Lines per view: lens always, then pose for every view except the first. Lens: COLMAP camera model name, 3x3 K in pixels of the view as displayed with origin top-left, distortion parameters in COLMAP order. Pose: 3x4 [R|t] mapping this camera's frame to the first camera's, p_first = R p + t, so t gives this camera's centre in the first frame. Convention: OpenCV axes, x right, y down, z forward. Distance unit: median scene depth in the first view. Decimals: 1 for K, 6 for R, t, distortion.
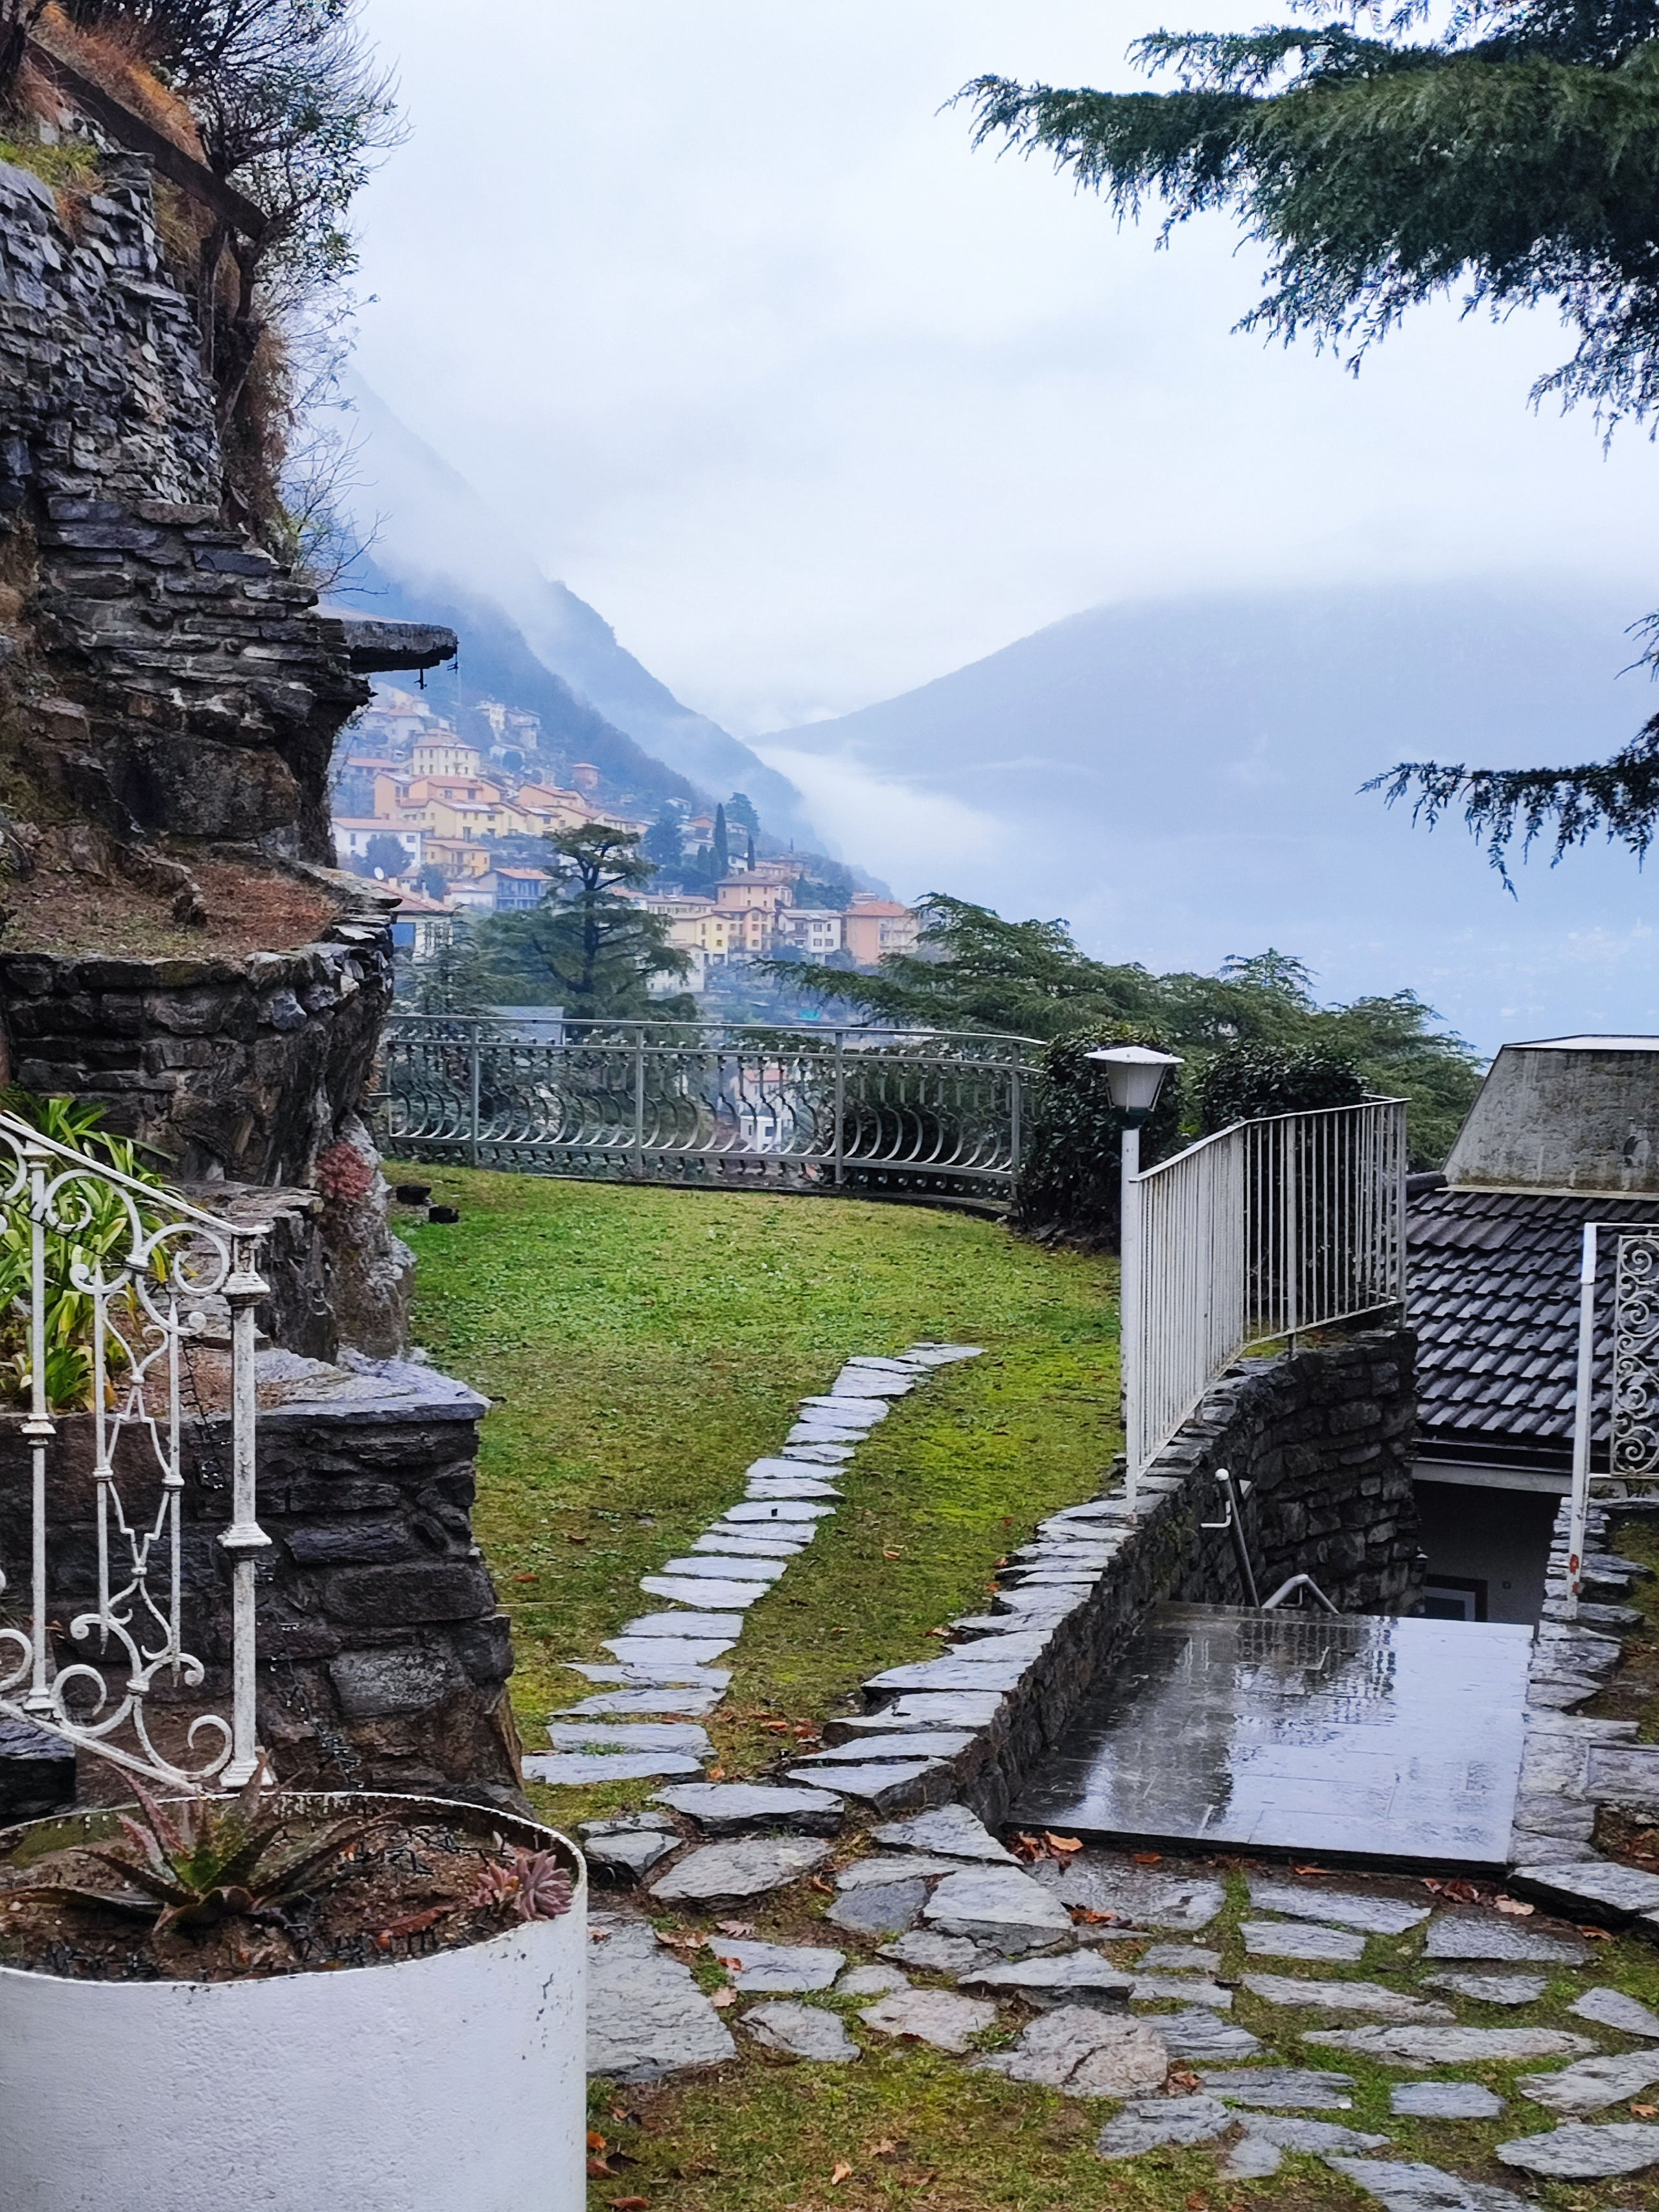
lens RADIAL K [[3158.1, 0, 804.7], [0, 3158.1, 1104.7], [0, 0, 1]] dist [0.185646, -0.881521]
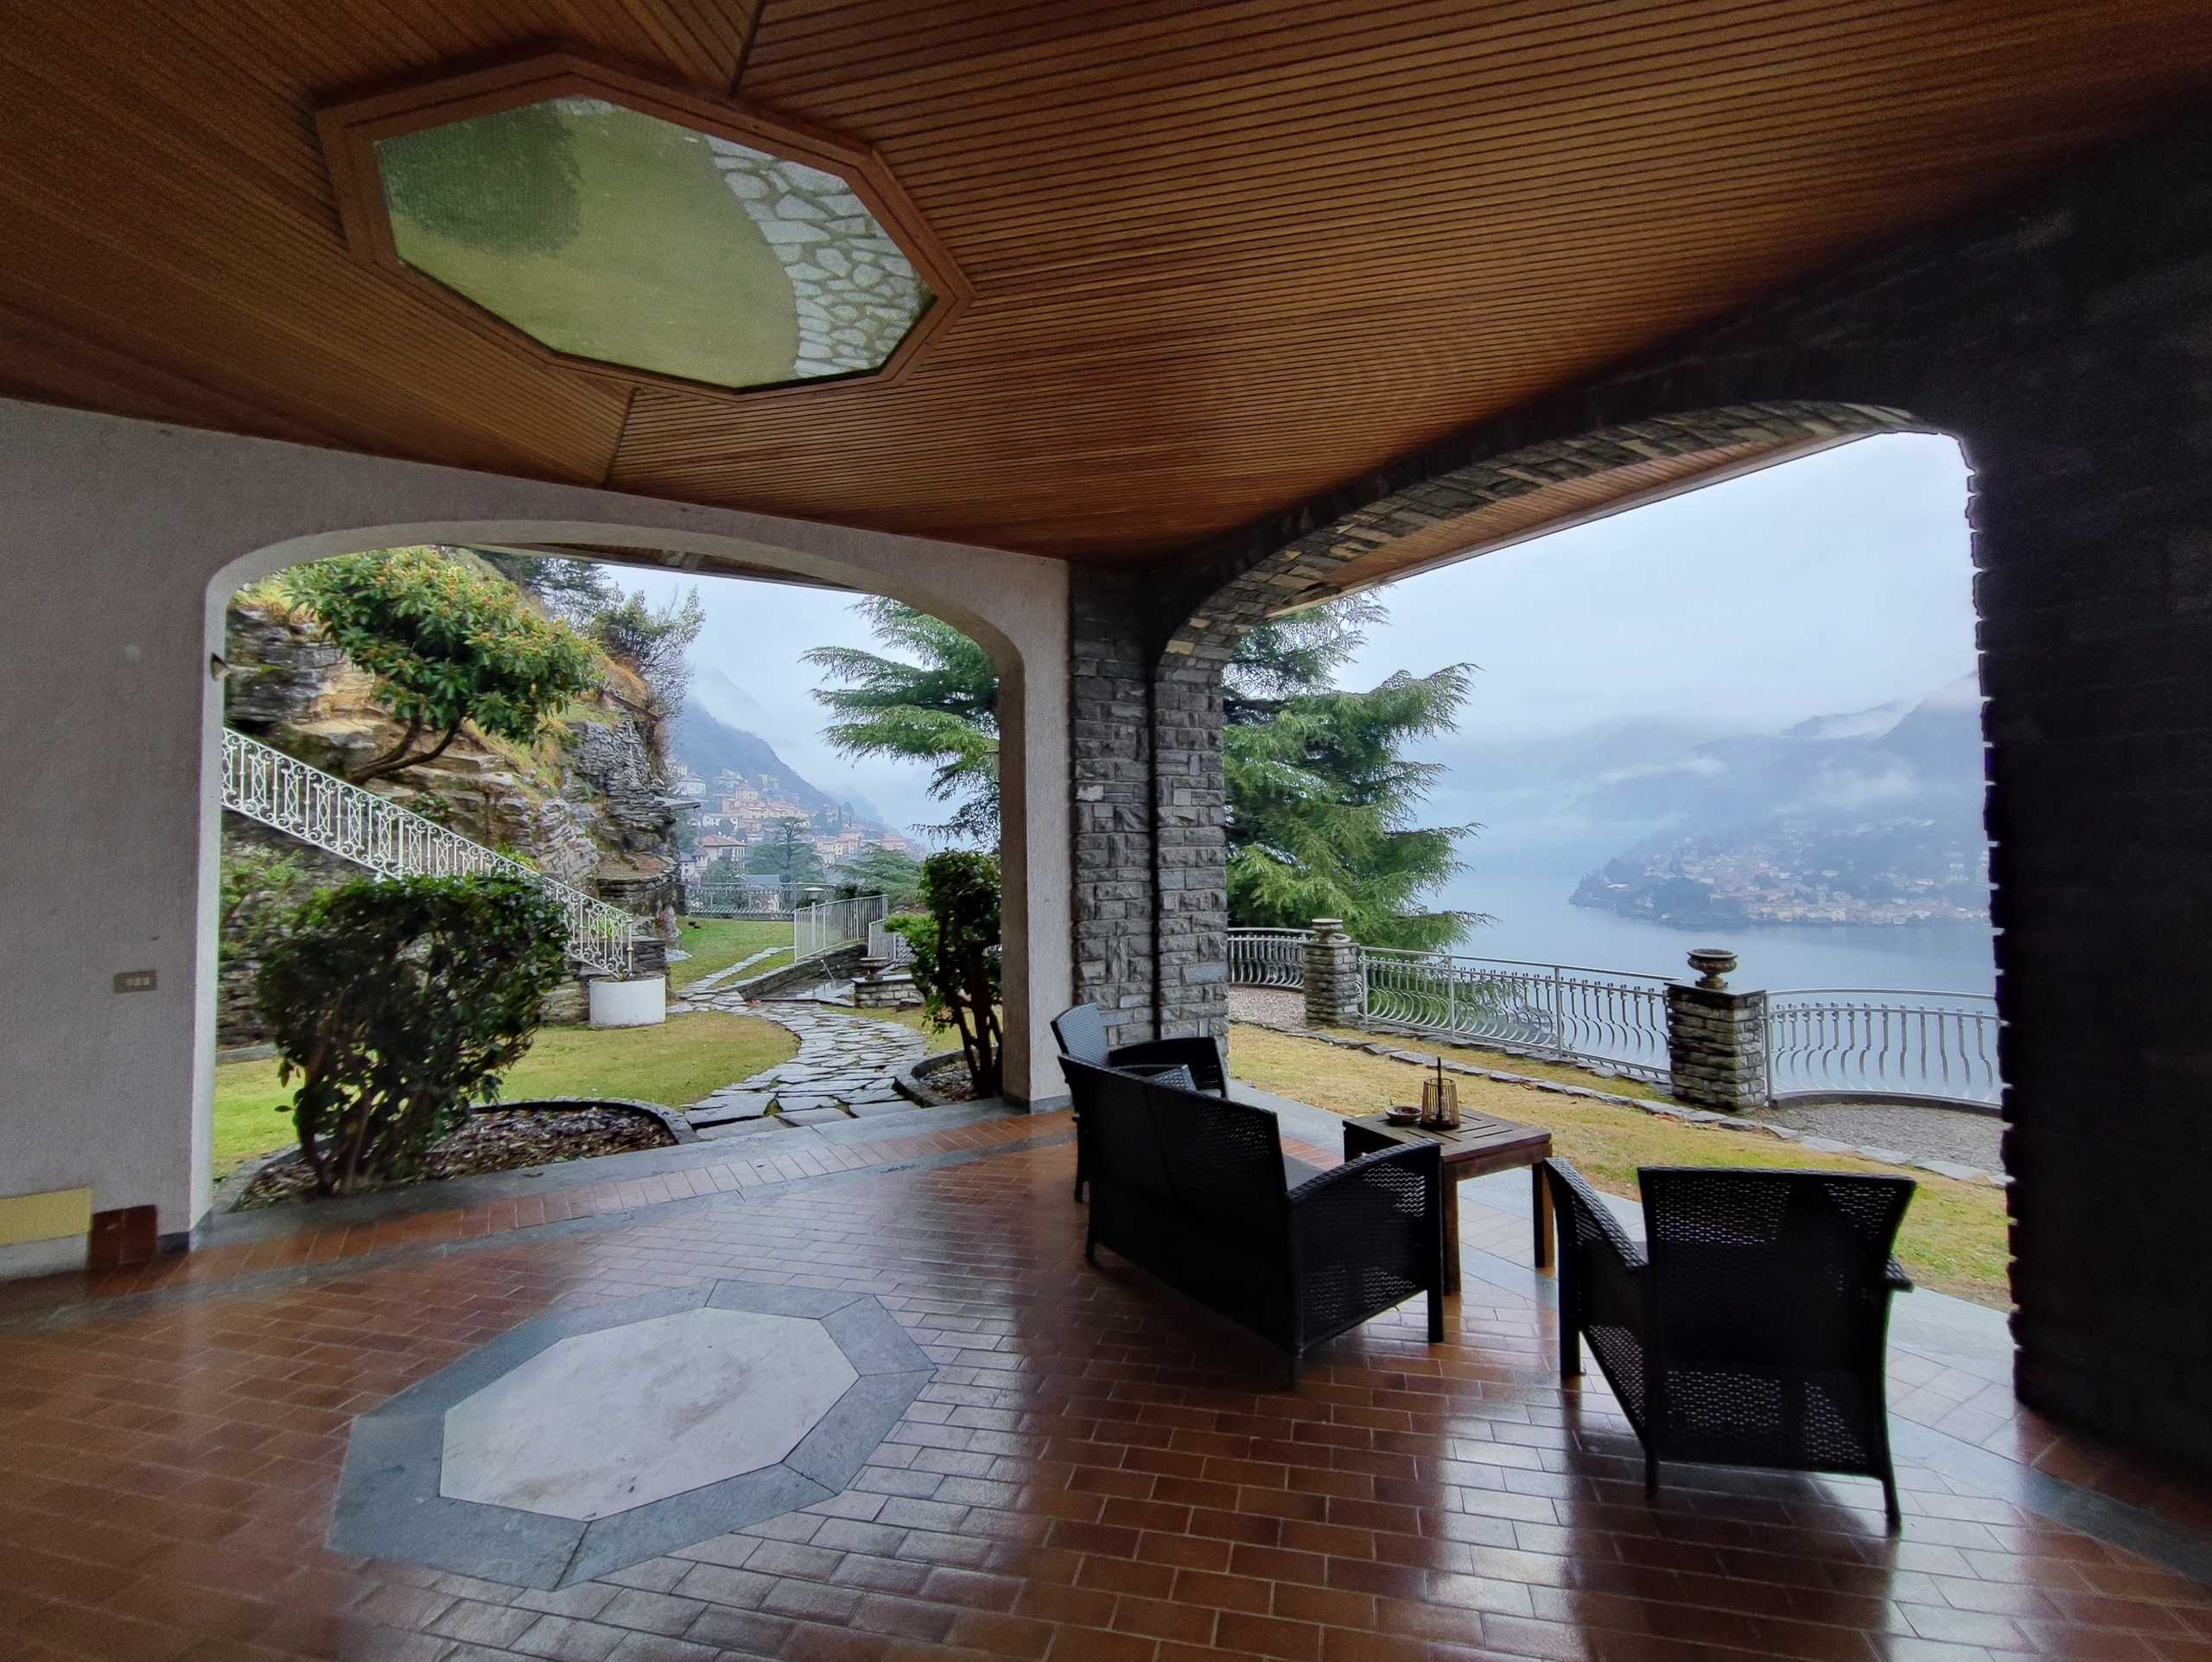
lens RADIAL K [[1008.8, 0, 1092.3], [0, 1008.8, 799.1], [0, 0, 1]] dist [-0.001633, 0.000895]
pose [[0.976457, -0.014124, 0.215249, 0.169037], [0.035332, 0.994850, -0.094999, 0.011088], [-0.212799, 0.100368, 0.971928, -0.718162]]
